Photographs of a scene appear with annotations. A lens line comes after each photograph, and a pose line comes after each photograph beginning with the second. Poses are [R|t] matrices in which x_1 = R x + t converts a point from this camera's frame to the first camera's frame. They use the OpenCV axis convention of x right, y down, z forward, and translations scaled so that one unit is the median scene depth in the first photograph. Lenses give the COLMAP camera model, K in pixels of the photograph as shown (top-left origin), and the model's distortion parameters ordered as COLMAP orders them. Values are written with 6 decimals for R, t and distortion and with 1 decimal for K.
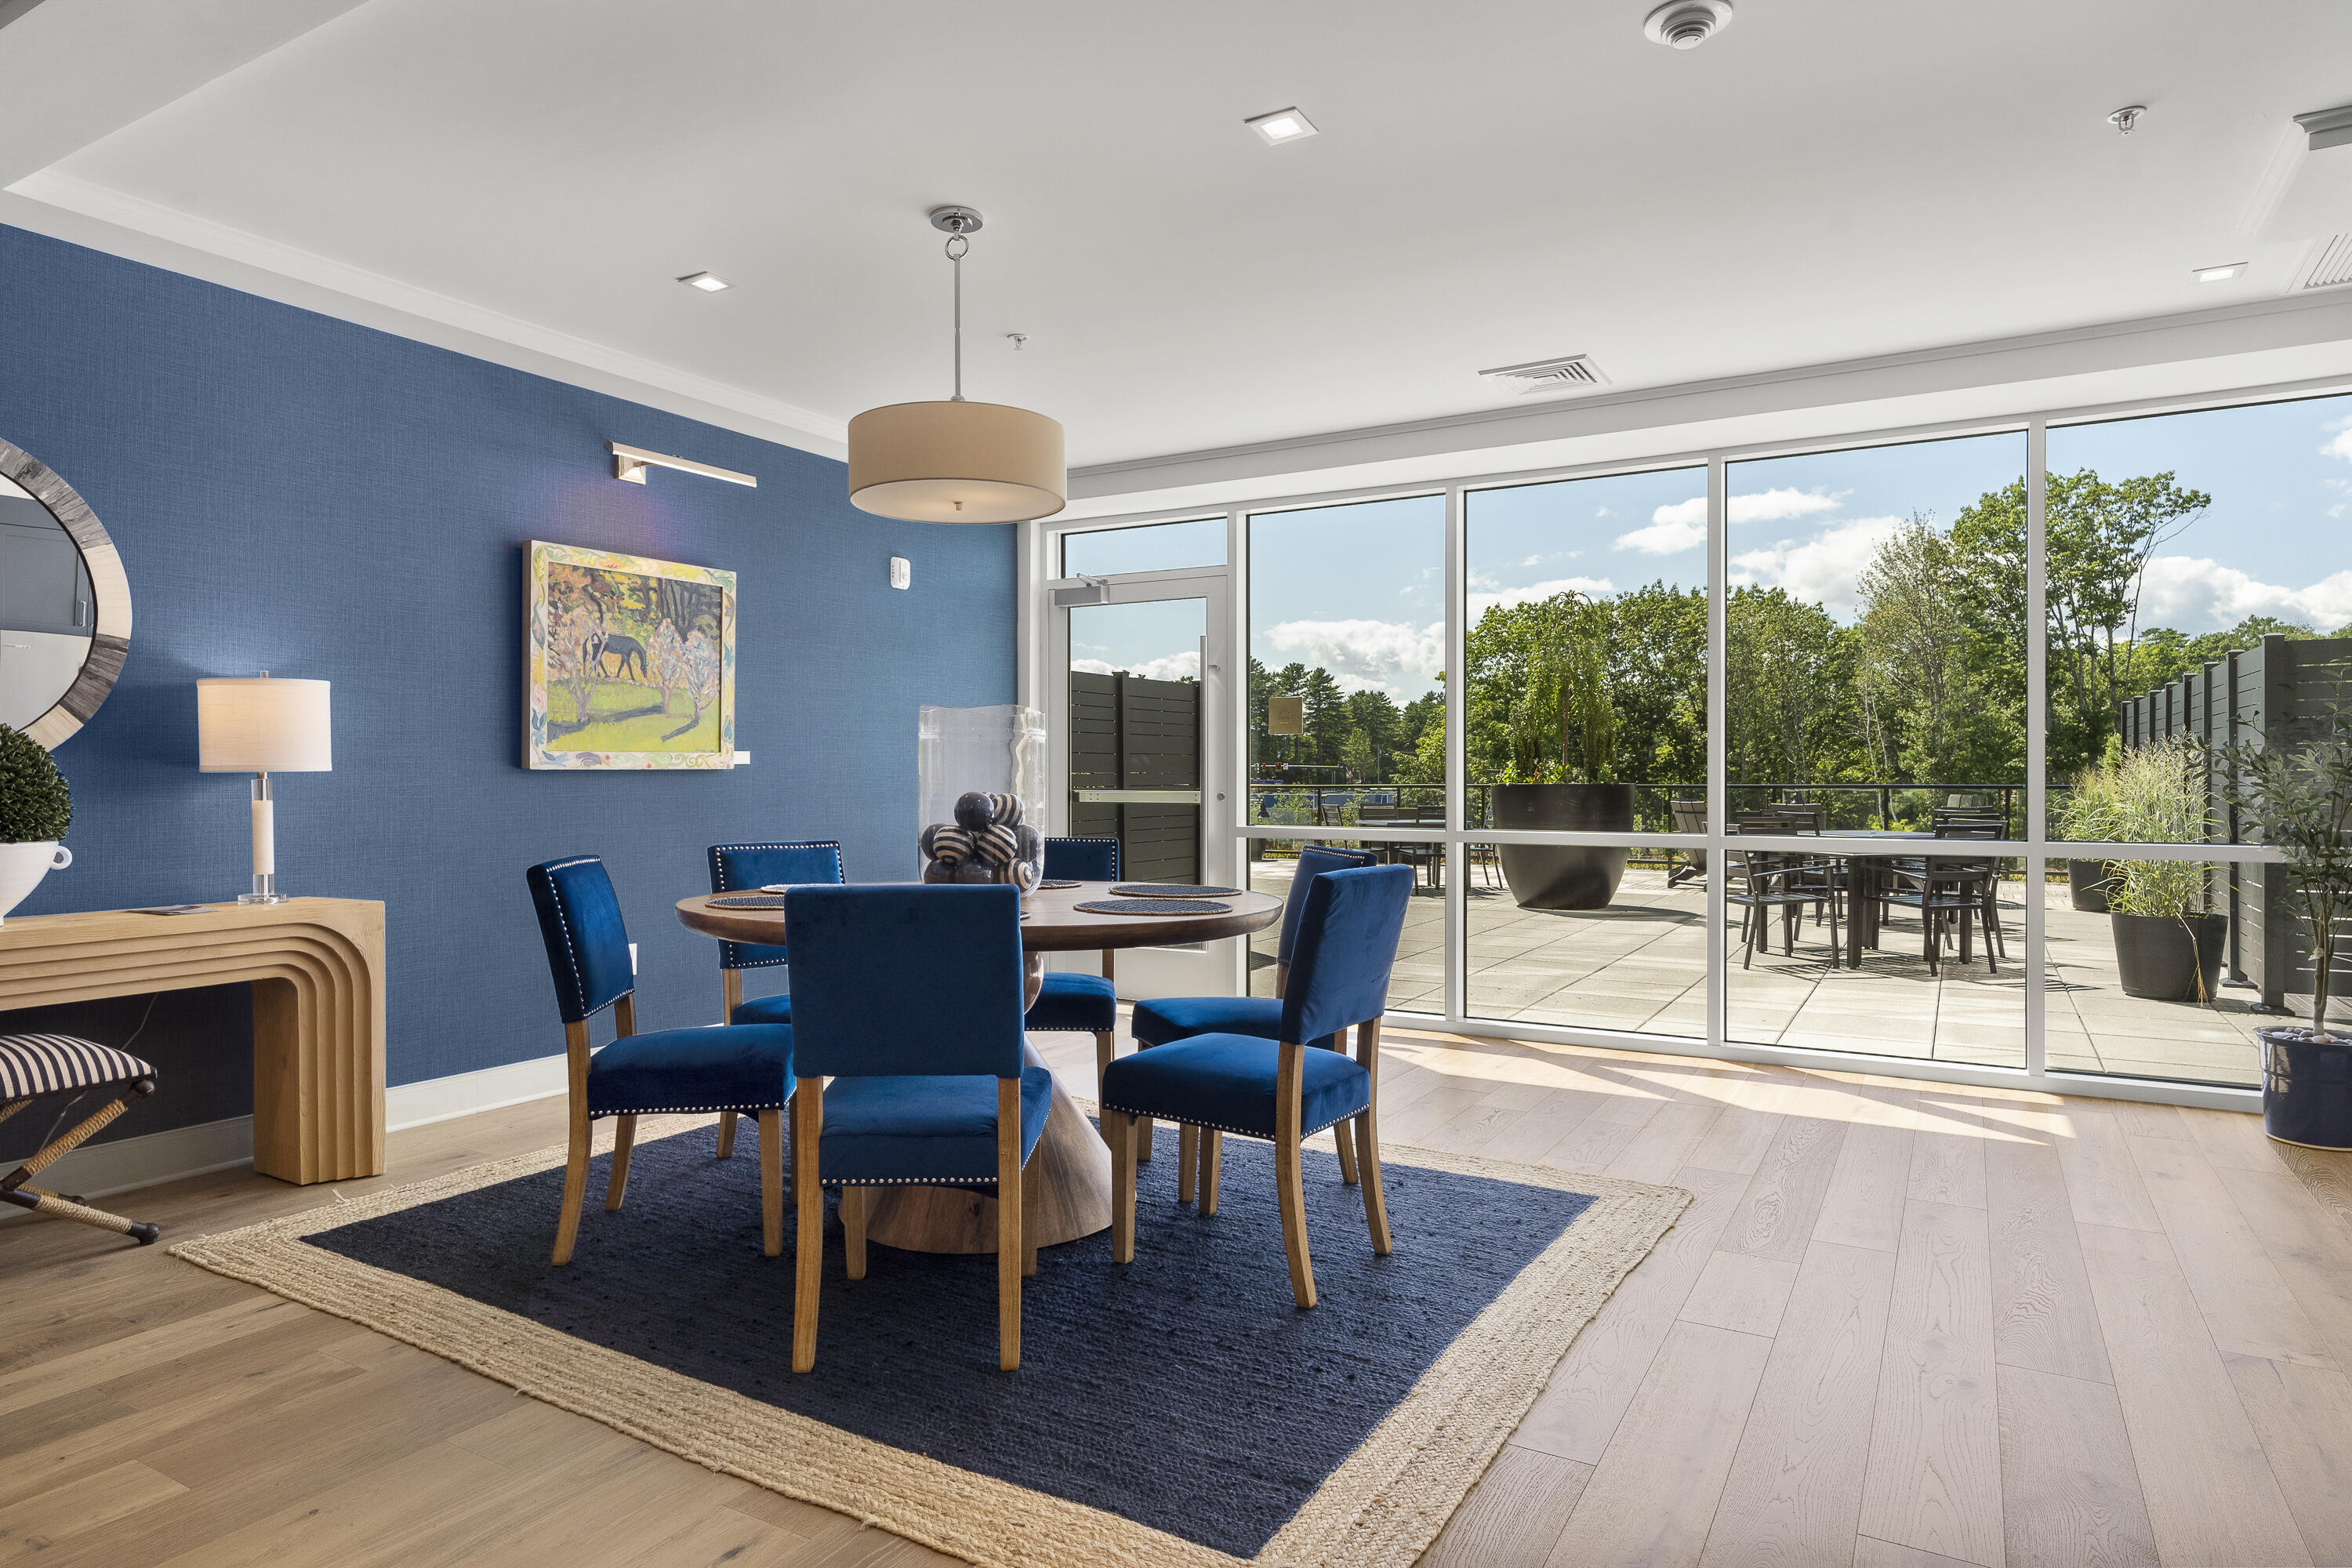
lens RADIAL K [[1347.7, 0, 1176.0], [0, 1347.7, 784.0], [0, 0, 1]] dist [0.002836, -0.003125]
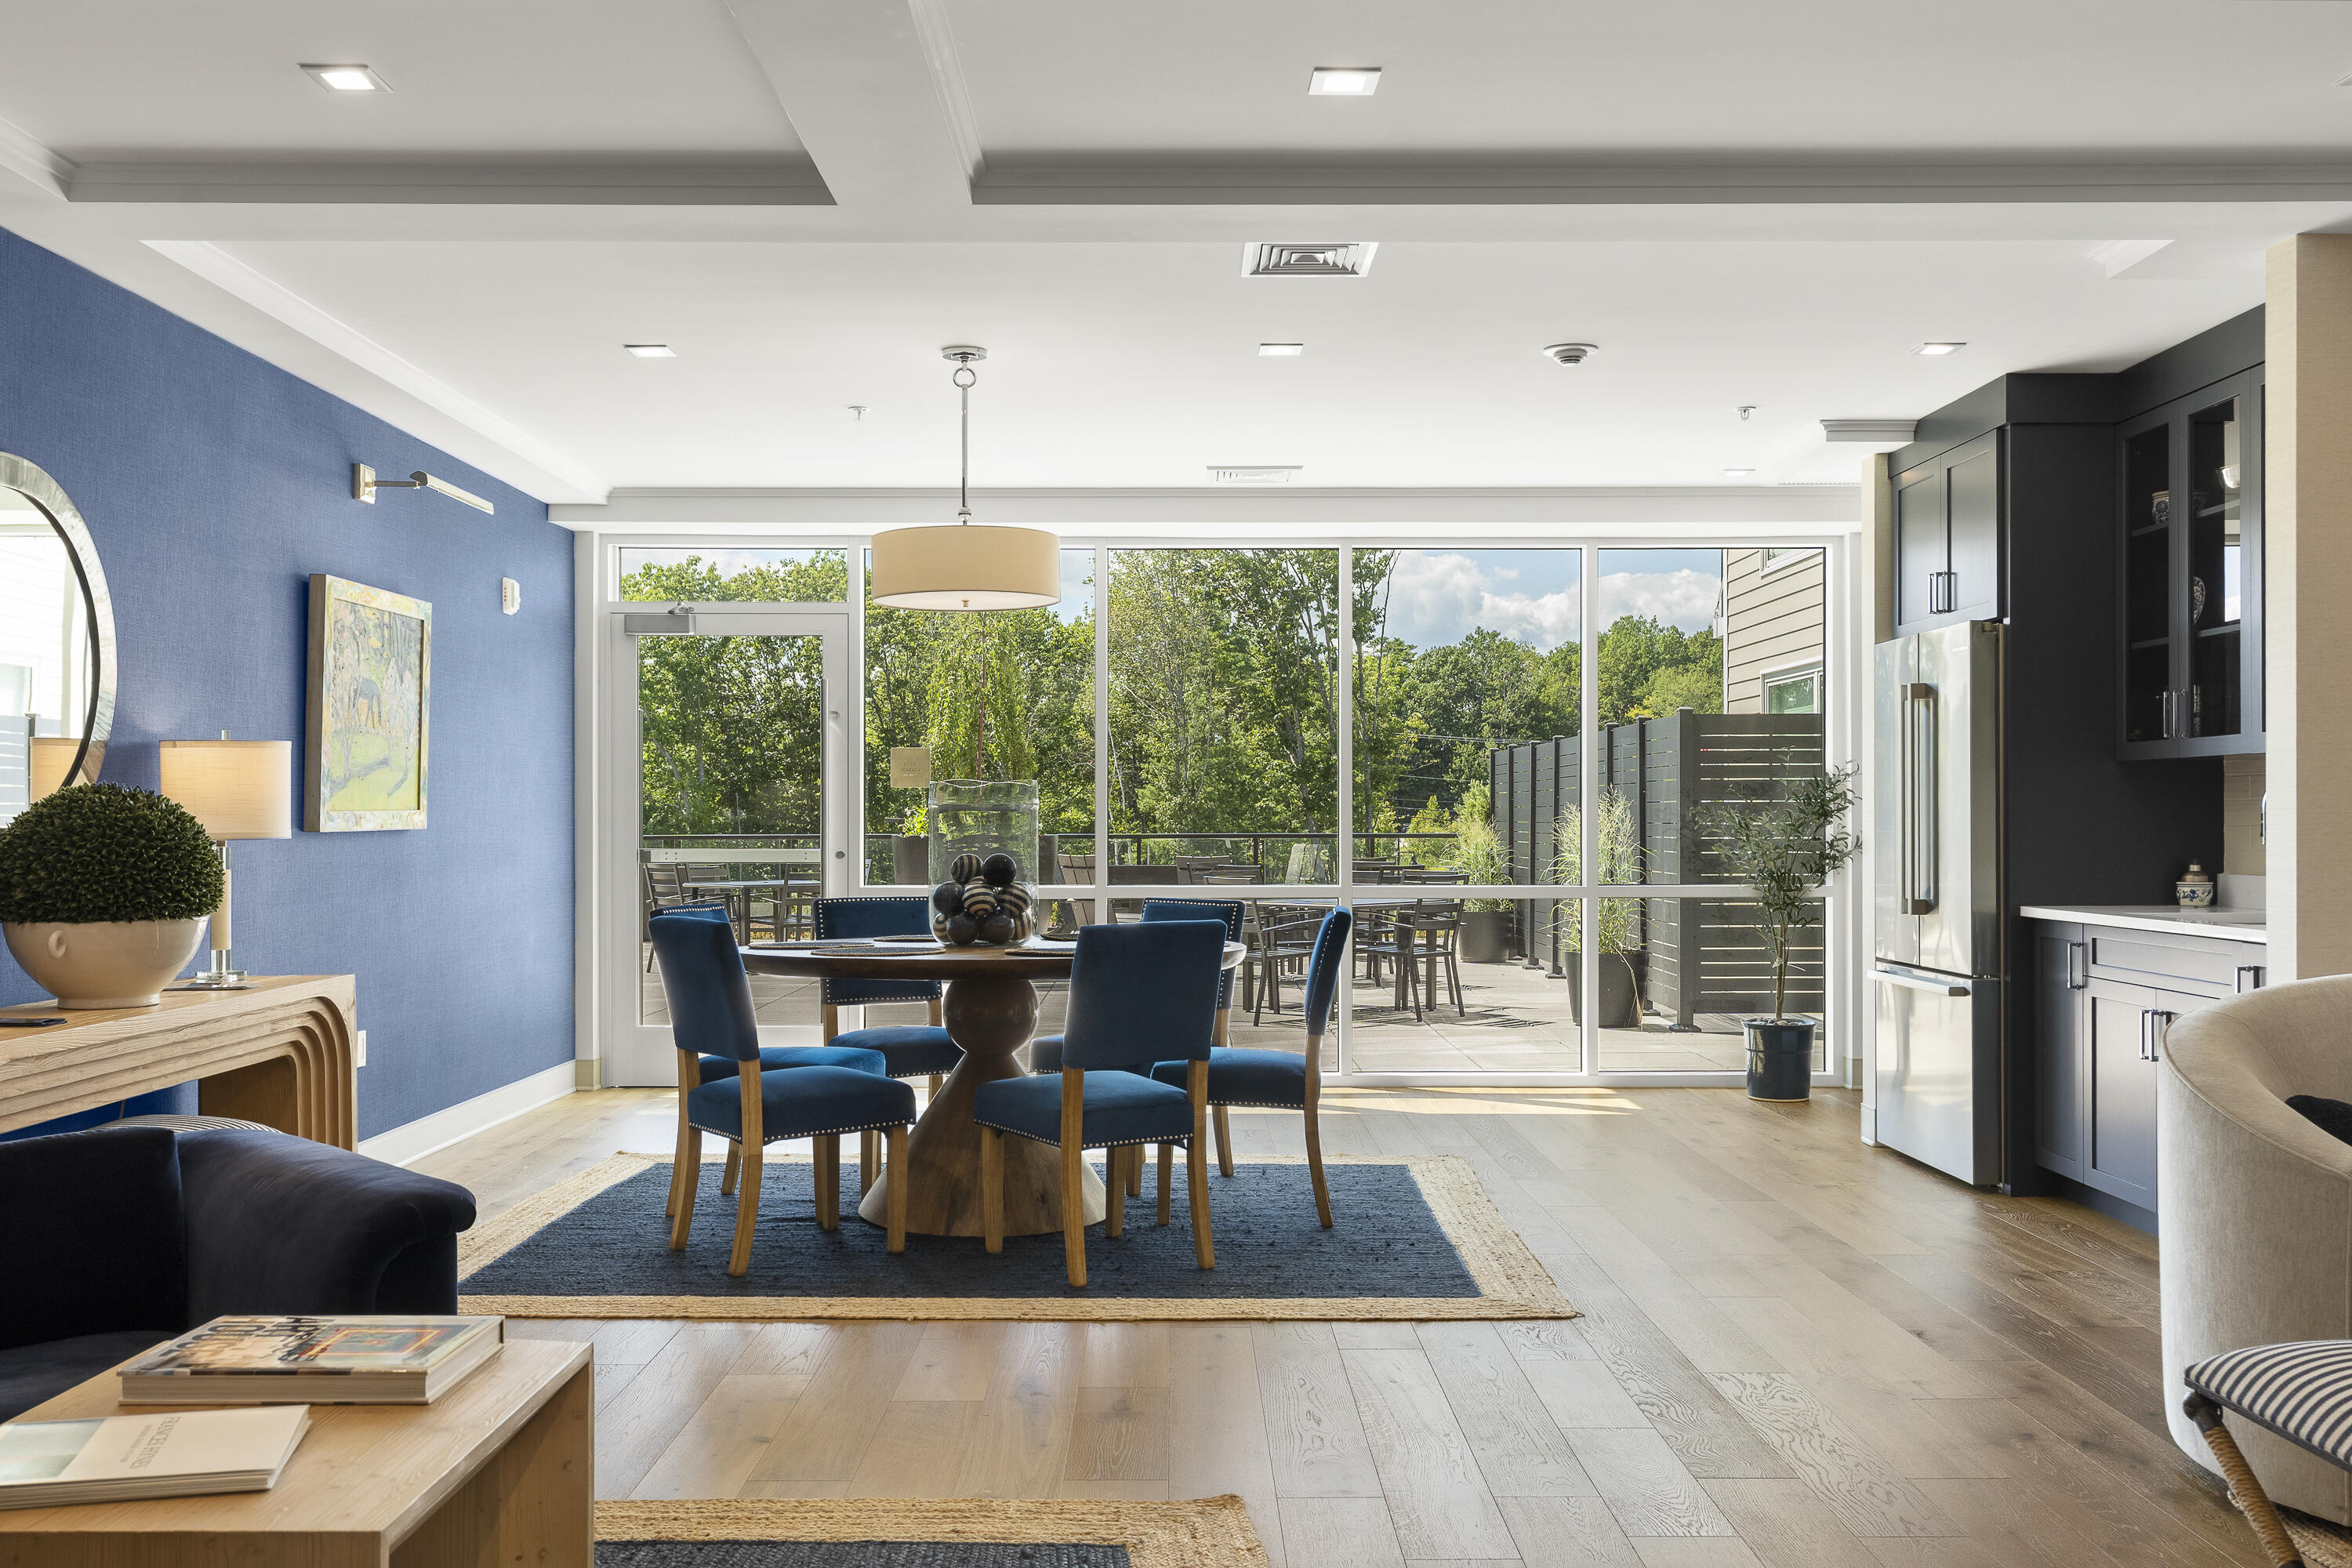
lens RADIAL K [[2049.3, 0, 1176.4], [0, 2049.3, 809.0], [0, 0, 1]] dist [0.005017, 0.001640]
pose [[0.861469, 0.002081, 0.507807, -0.625739], [0.003037, 0.999953, -0.009250, -0.010924], [-0.507802, 0.009511, 0.861421, -0.411738]]
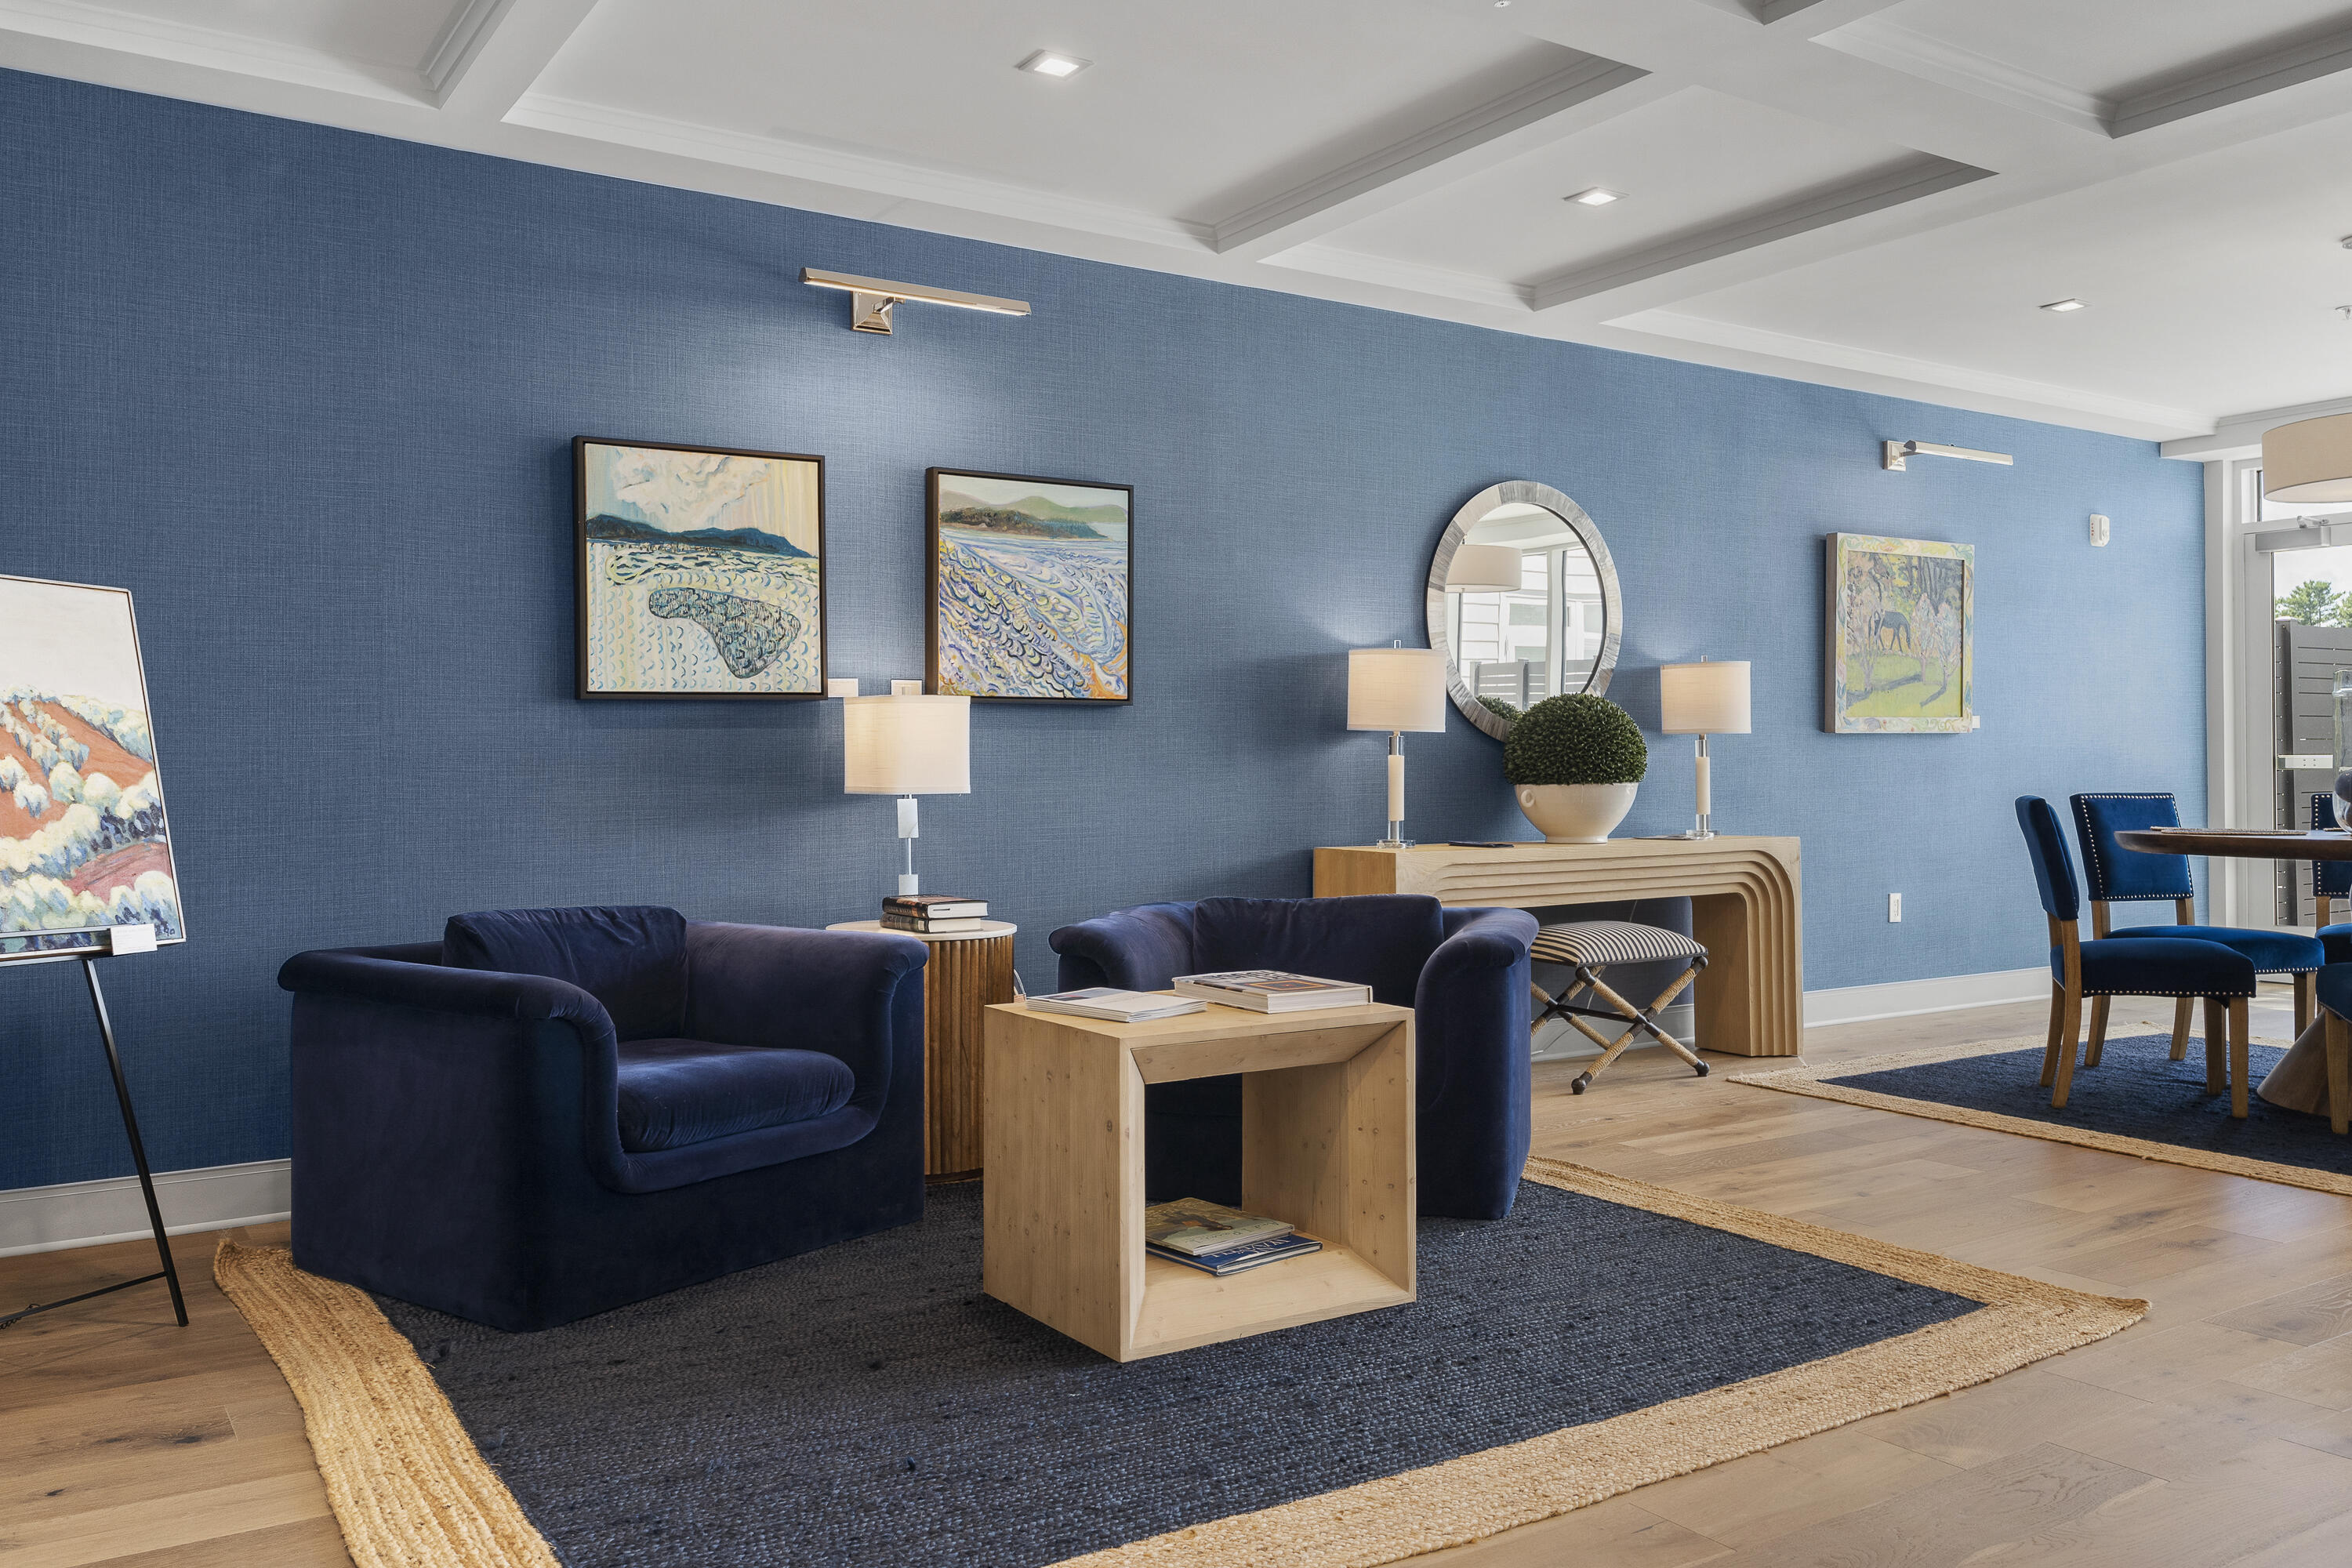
lens RADIAL K [[1833.8, 0, 1176.3], [0, 1833.8, 757.3], [0, 0, 1]] dist [0.002798, 0.001414]
pose [[0.894202, -0.006660, -0.447615, -0.260989], [0.002488, 0.999948, -0.009907, 0.021768], [0.447658, 0.007746, 0.894171, -0.588474]]
